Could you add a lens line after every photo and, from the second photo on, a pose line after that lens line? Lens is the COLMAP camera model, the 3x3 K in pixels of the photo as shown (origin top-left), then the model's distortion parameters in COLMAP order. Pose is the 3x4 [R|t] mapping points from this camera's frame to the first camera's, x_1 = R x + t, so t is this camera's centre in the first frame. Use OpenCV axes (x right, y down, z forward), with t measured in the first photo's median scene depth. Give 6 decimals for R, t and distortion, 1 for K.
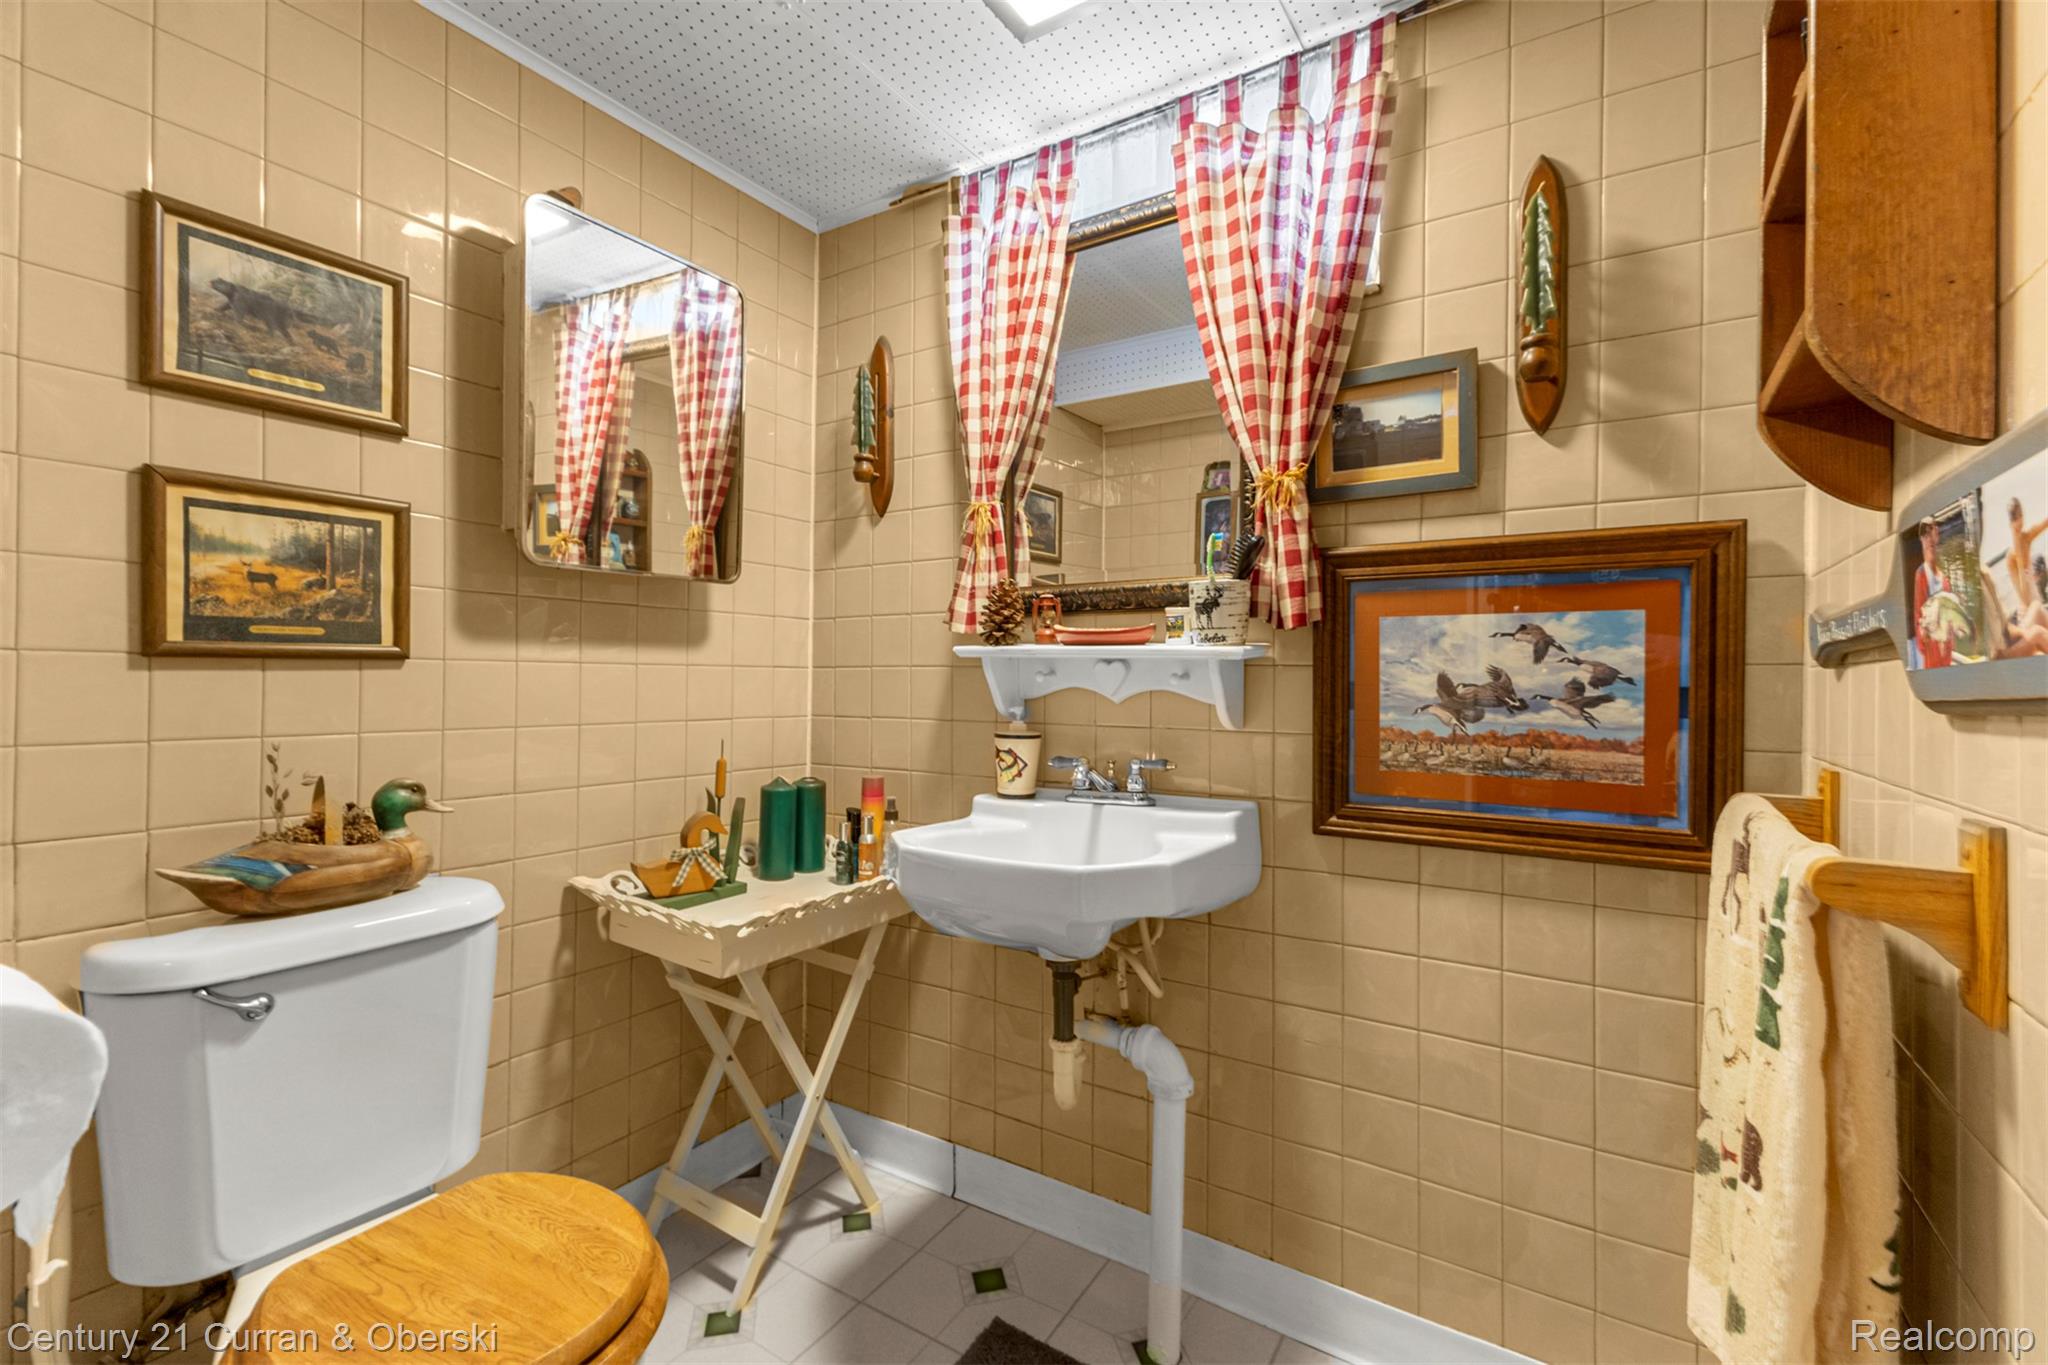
lens RADIAL K [[884.1, 0, 1017.5], [0, 884.1, 681.5], [0, 0, 1]] dist [0.005943, 0.000292]
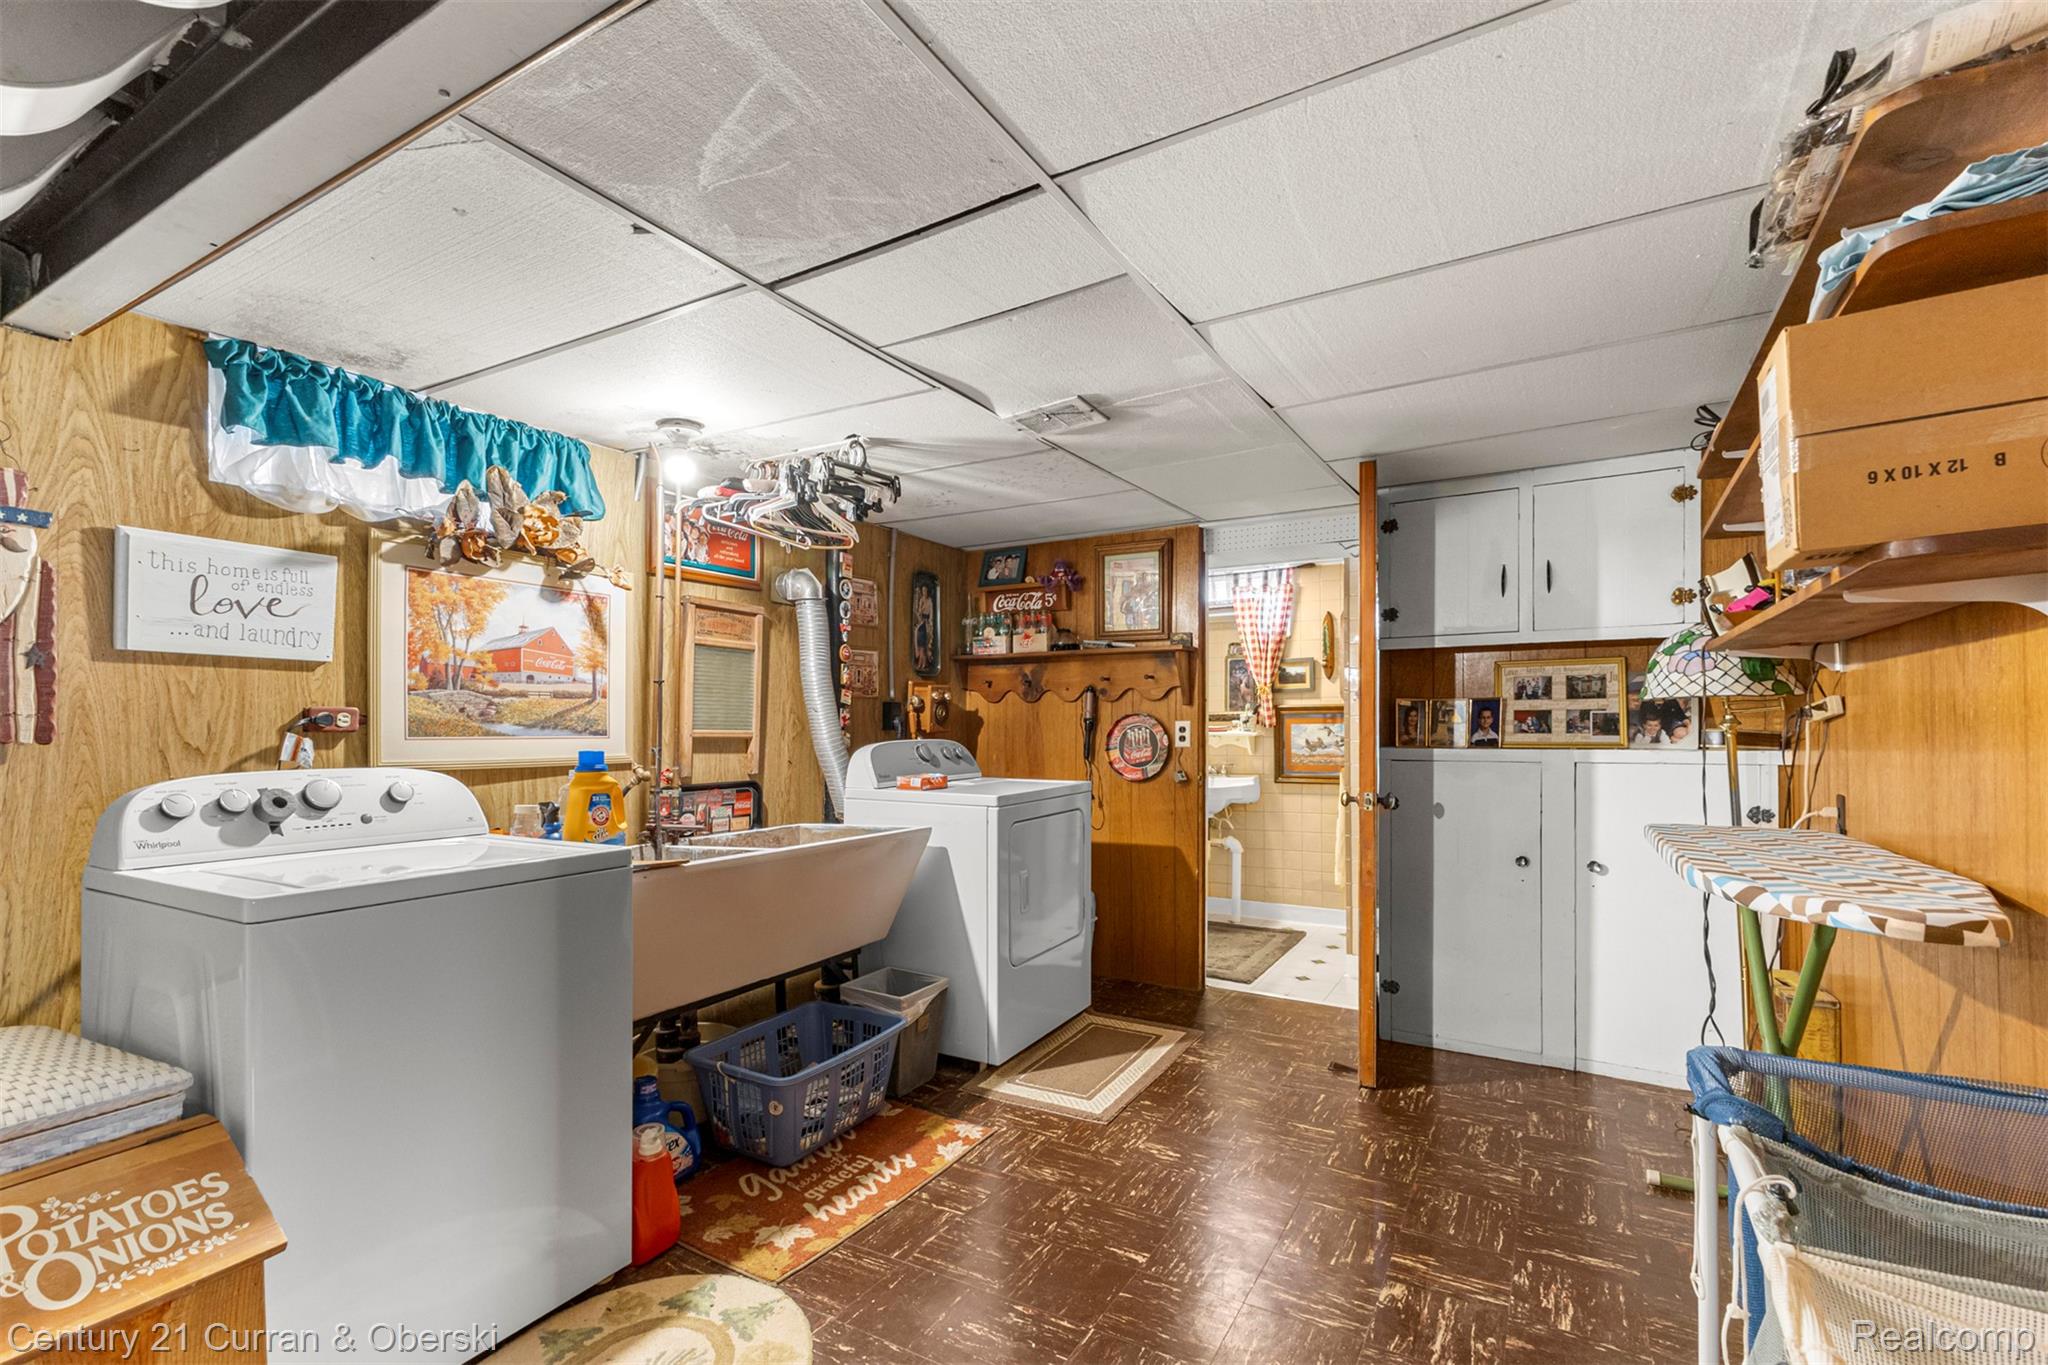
lens RADIAL K [[921.6, 0, 1019.2], [0, 921.6, 736.0], [0, 0, 1]] dist [0.001406, -0.000066]
pose [[0.999023, -0.016606, 0.040964, -0.857615], [0.016250, 0.999827, 0.009018, -0.071796], [-0.041106, -0.008343, 0.999120, -2.710737]]
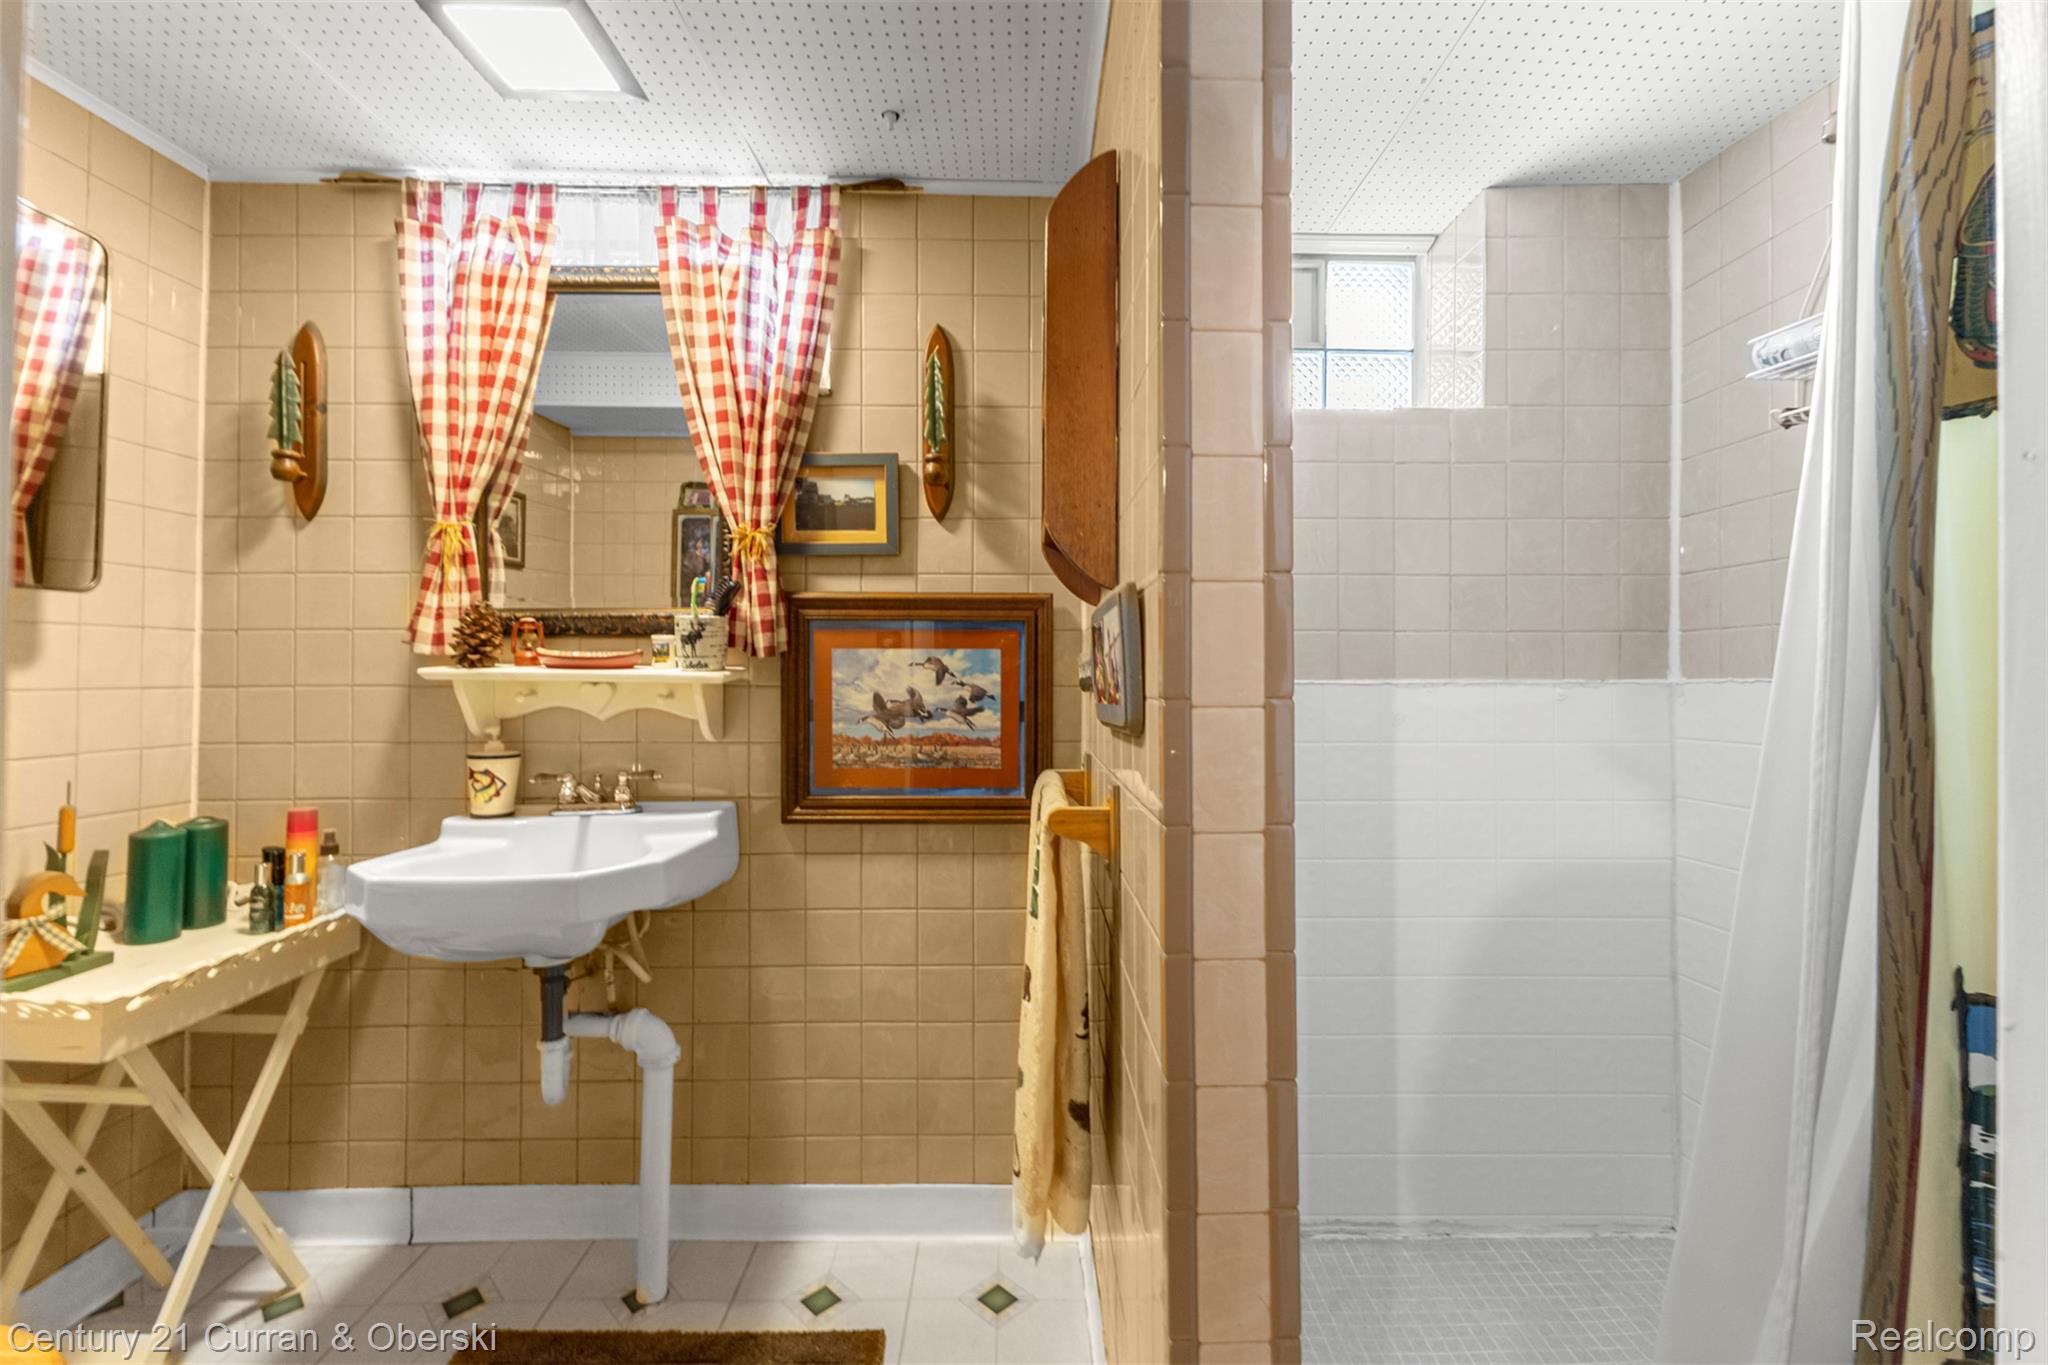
lens RADIAL K [[890.2, 0, 1027.6], [0, 890.2, 666.8], [0, 0, 1]] dist [0.005699, 0.000263]
pose [[0.832358, -0.003467, 0.554228, -0.065332], [0.006326, 0.999975, -0.003244, -0.038149], [-0.554202, 0.006206, 0.832359, -0.216418]]
